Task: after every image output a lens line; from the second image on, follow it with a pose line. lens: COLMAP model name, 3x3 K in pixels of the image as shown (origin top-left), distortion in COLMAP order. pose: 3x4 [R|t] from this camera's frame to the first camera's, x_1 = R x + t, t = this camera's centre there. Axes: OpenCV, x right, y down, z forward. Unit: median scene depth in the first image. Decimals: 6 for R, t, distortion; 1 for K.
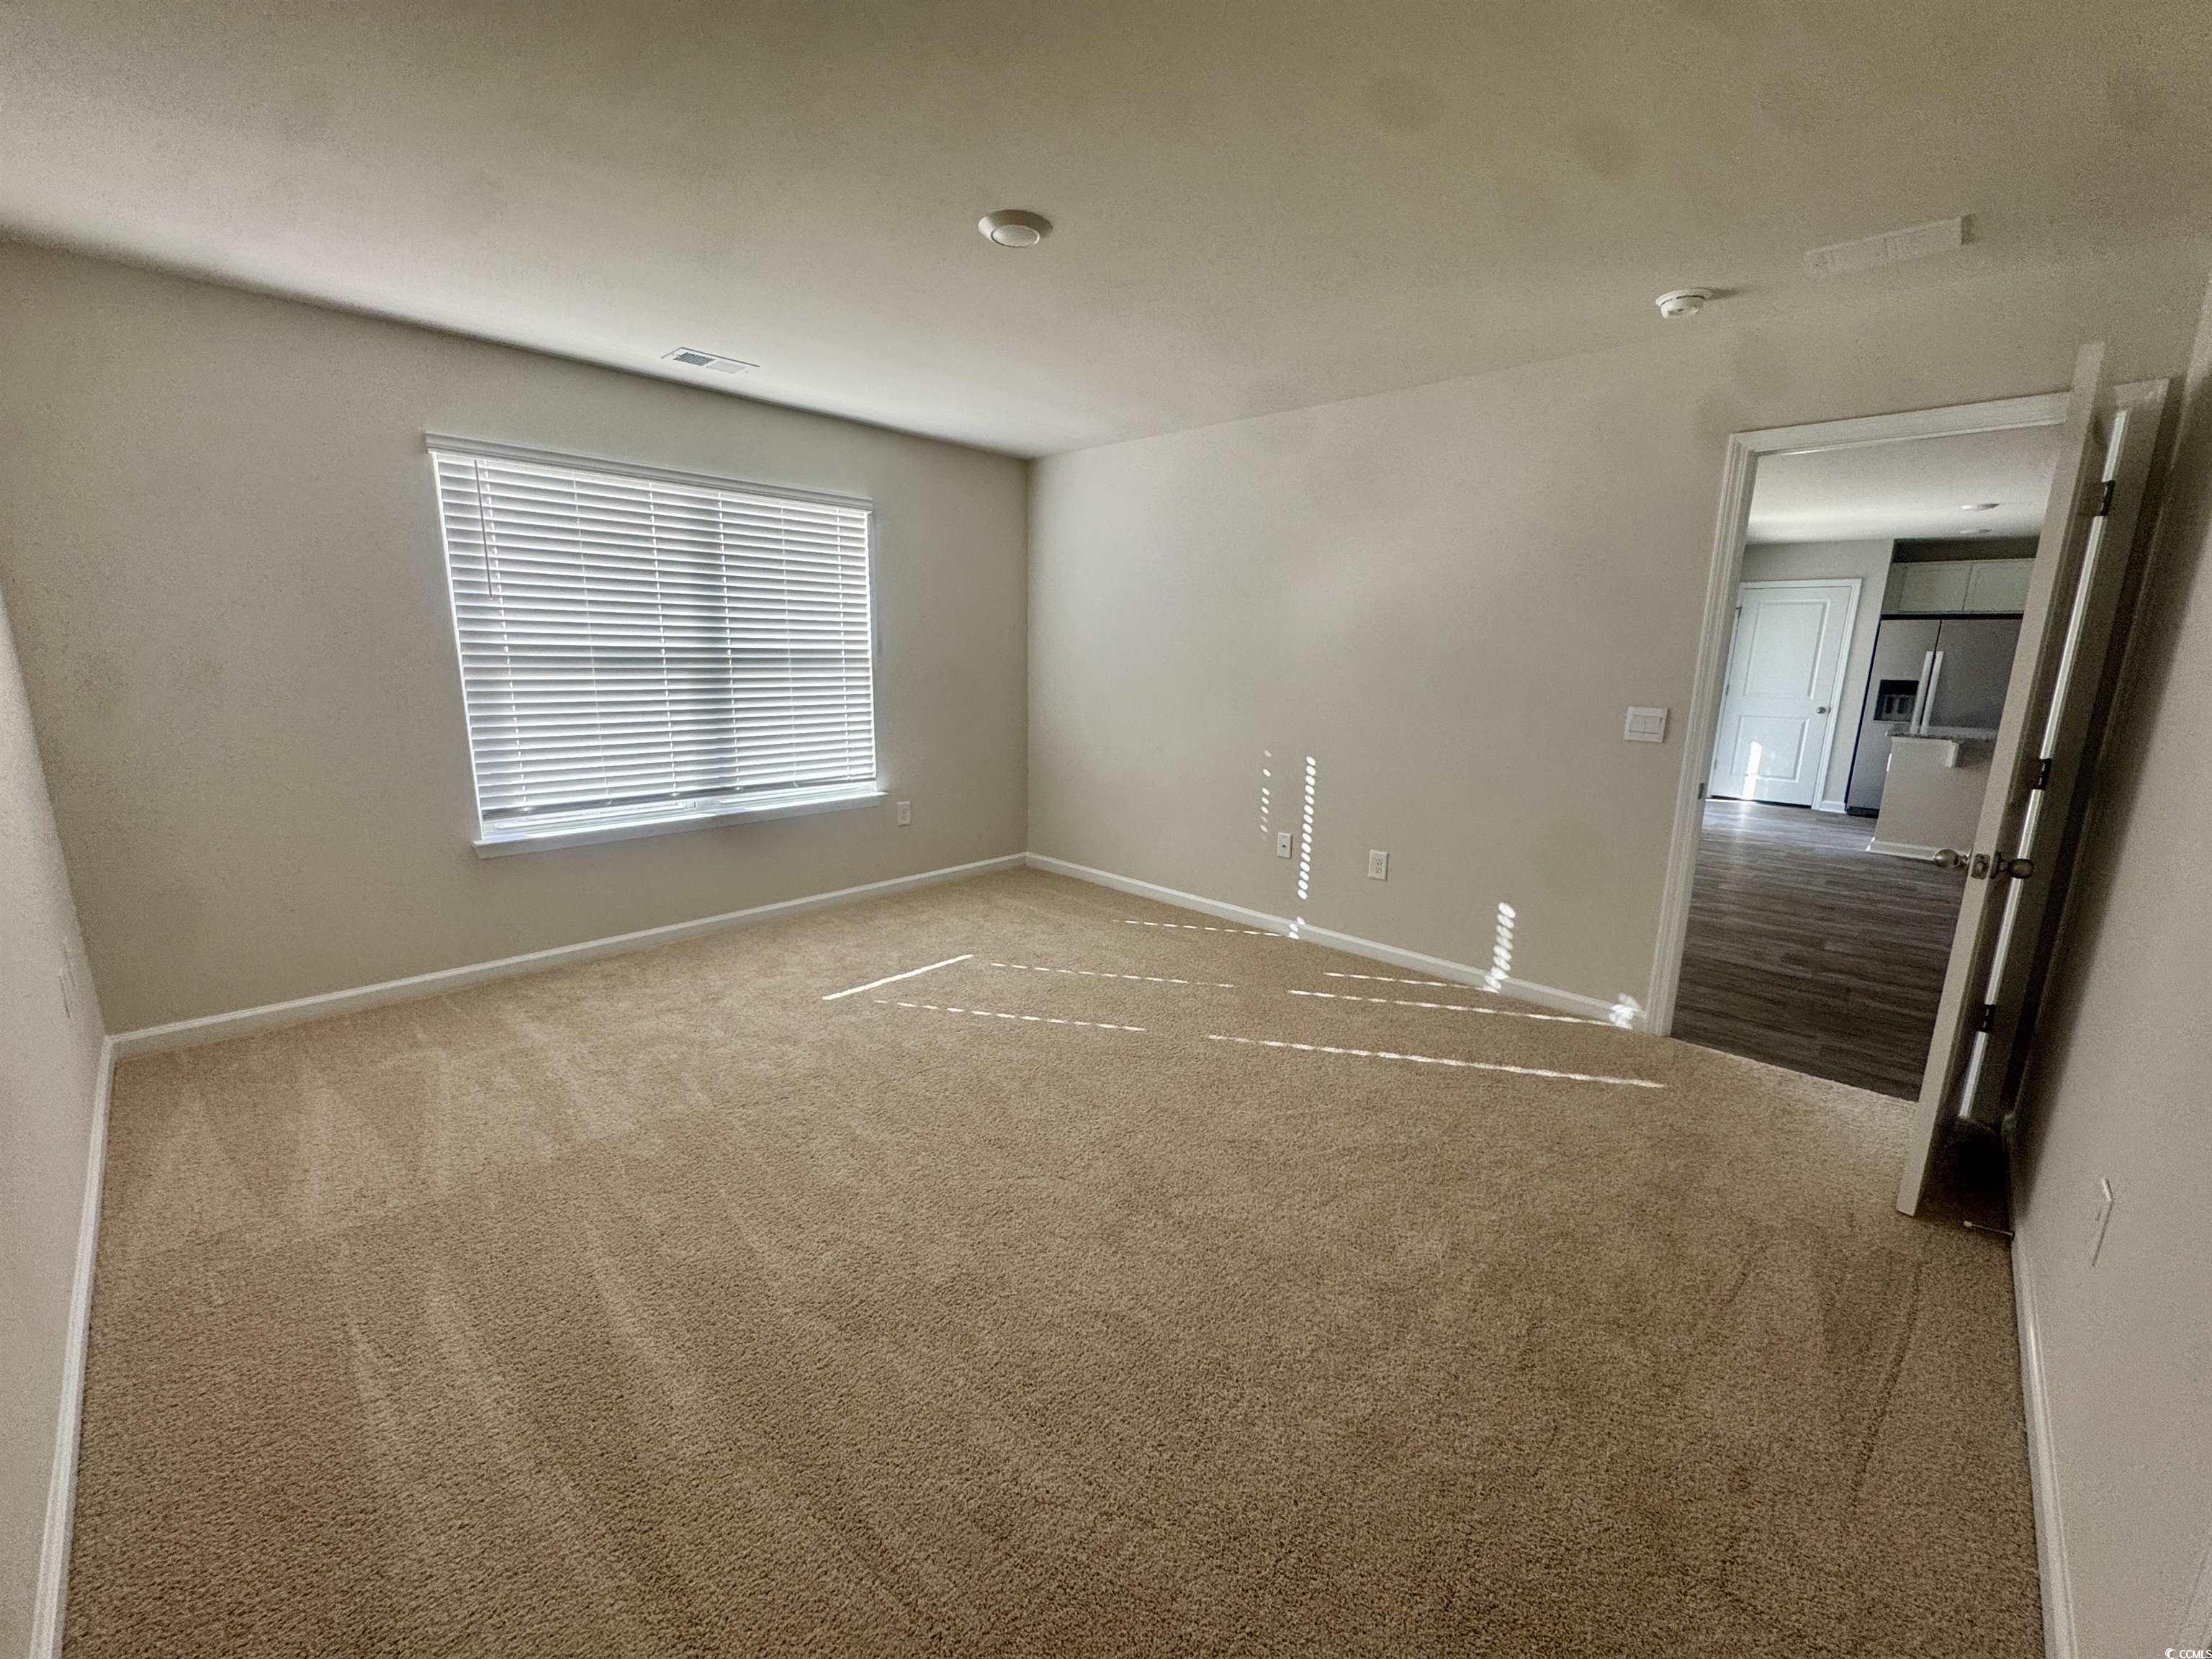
lens RADIAL K [[879.5, 0, 1106.0], [0, 879.5, 829.5], [0, 0, 1]] dist [-0.001447, -0.001016]
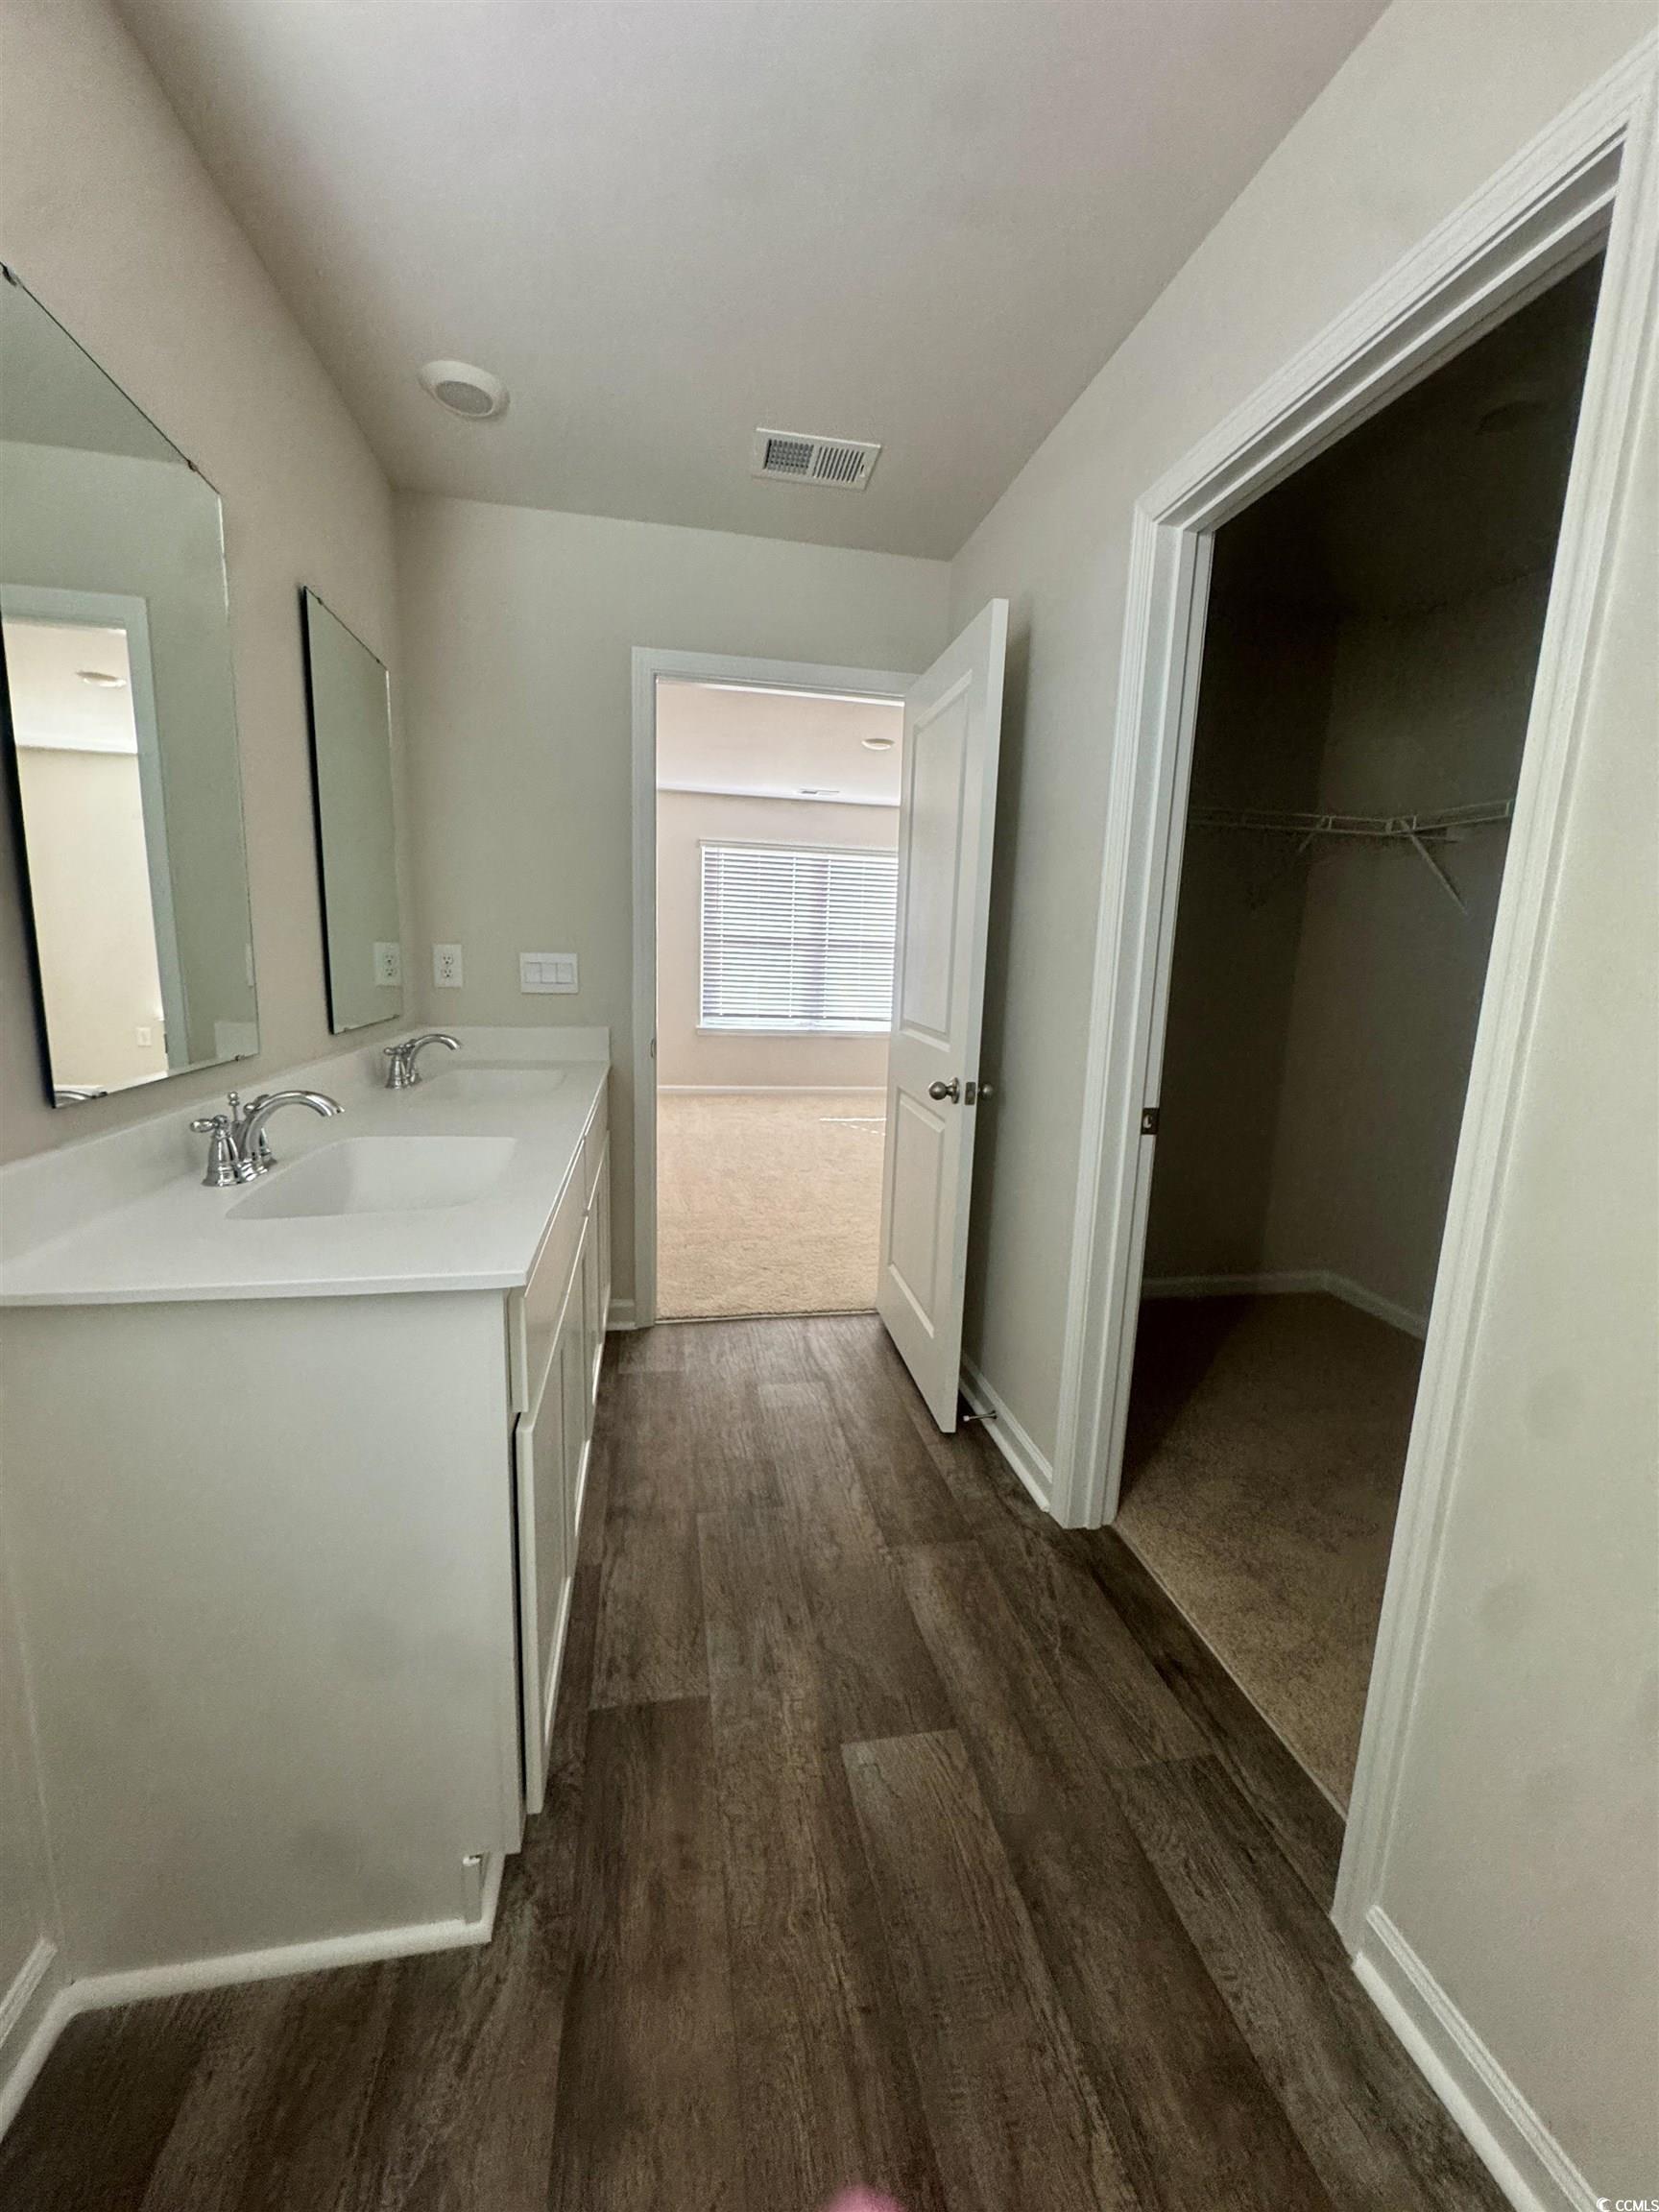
lens RADIAL K [[879.5, 0, 829.5], [0, 879.5, 1106.0], [0, 0, 1]] dist [-0.001447, -0.001016]
pose [[0.817046, 0.118412, -0.564283, 0.673332], [-0.140983, 0.990005, 0.003614, 0.134526], [0.559071, 0.076602, 0.825574, -0.493715]]
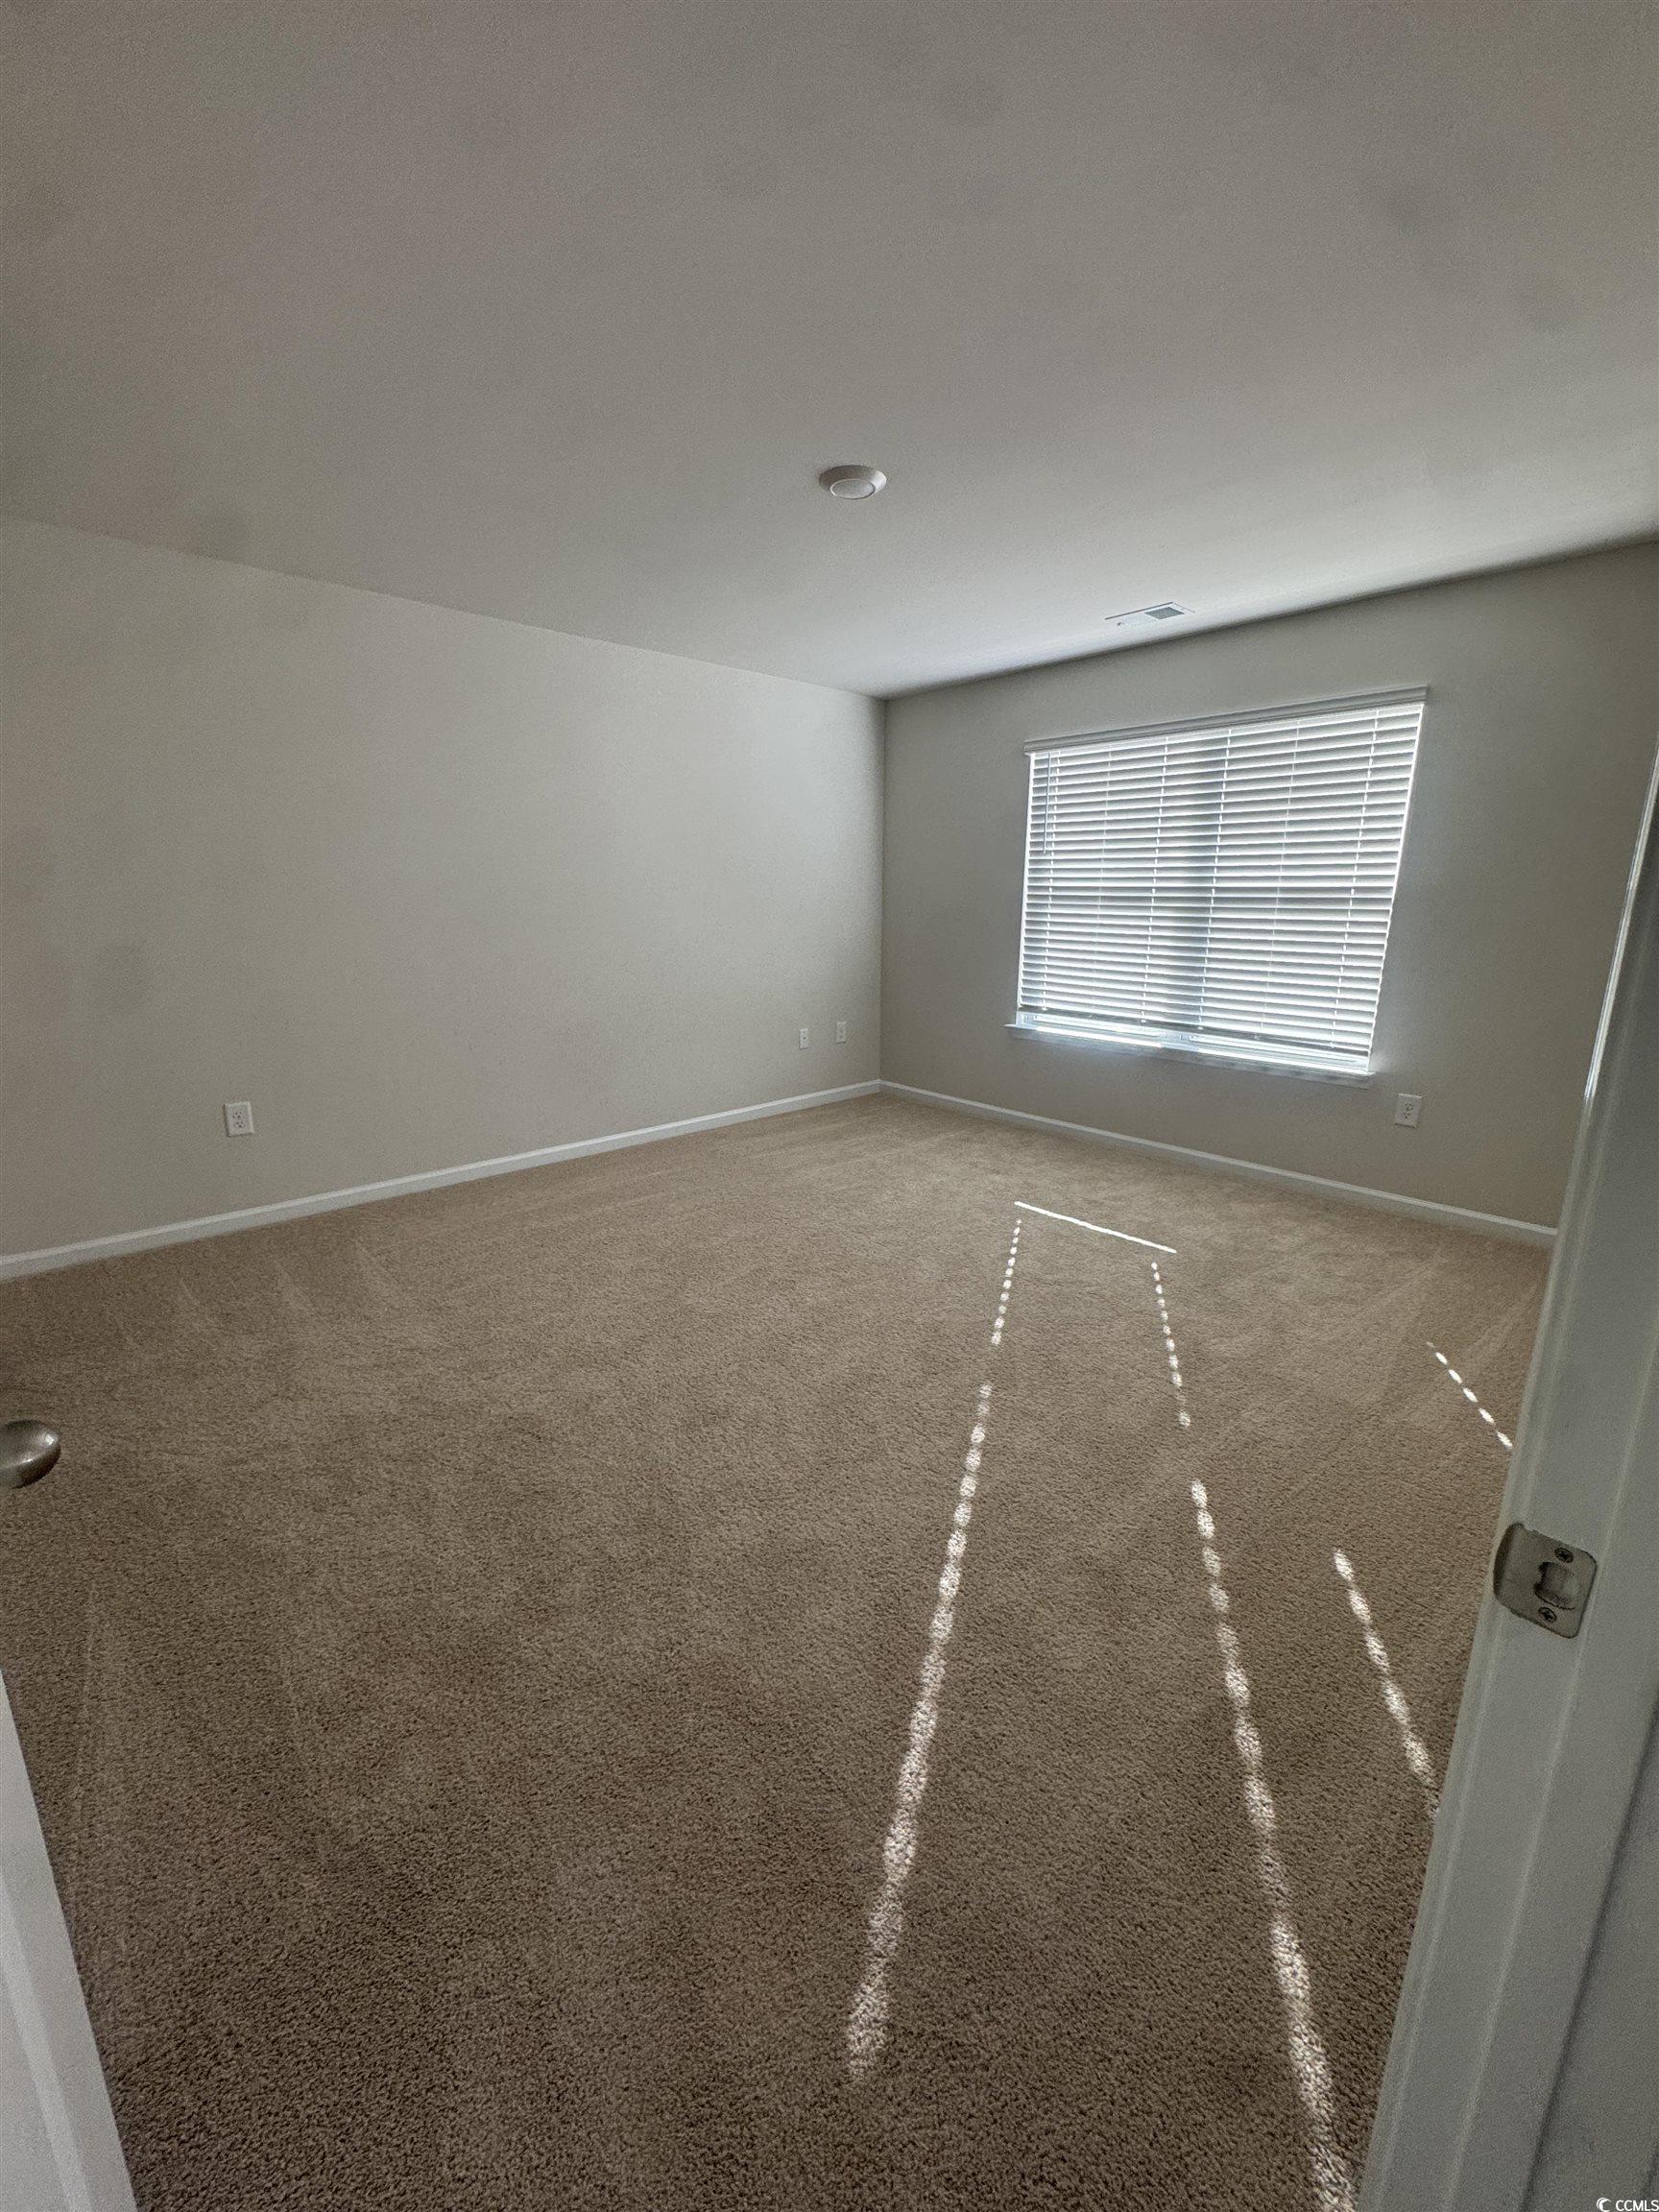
lens RADIAL K [[879.5, 0, 829.5], [0, 879.5, 1106.0], [0, 0, 1]] dist [-0.001447, -0.001016]
pose [[-0.063927, 0.218021, -0.973848, 0.654507], [-0.210001, 0.951055, 0.226703, -0.109147], [0.975609, 0.219002, -0.015014, 0.671246]]
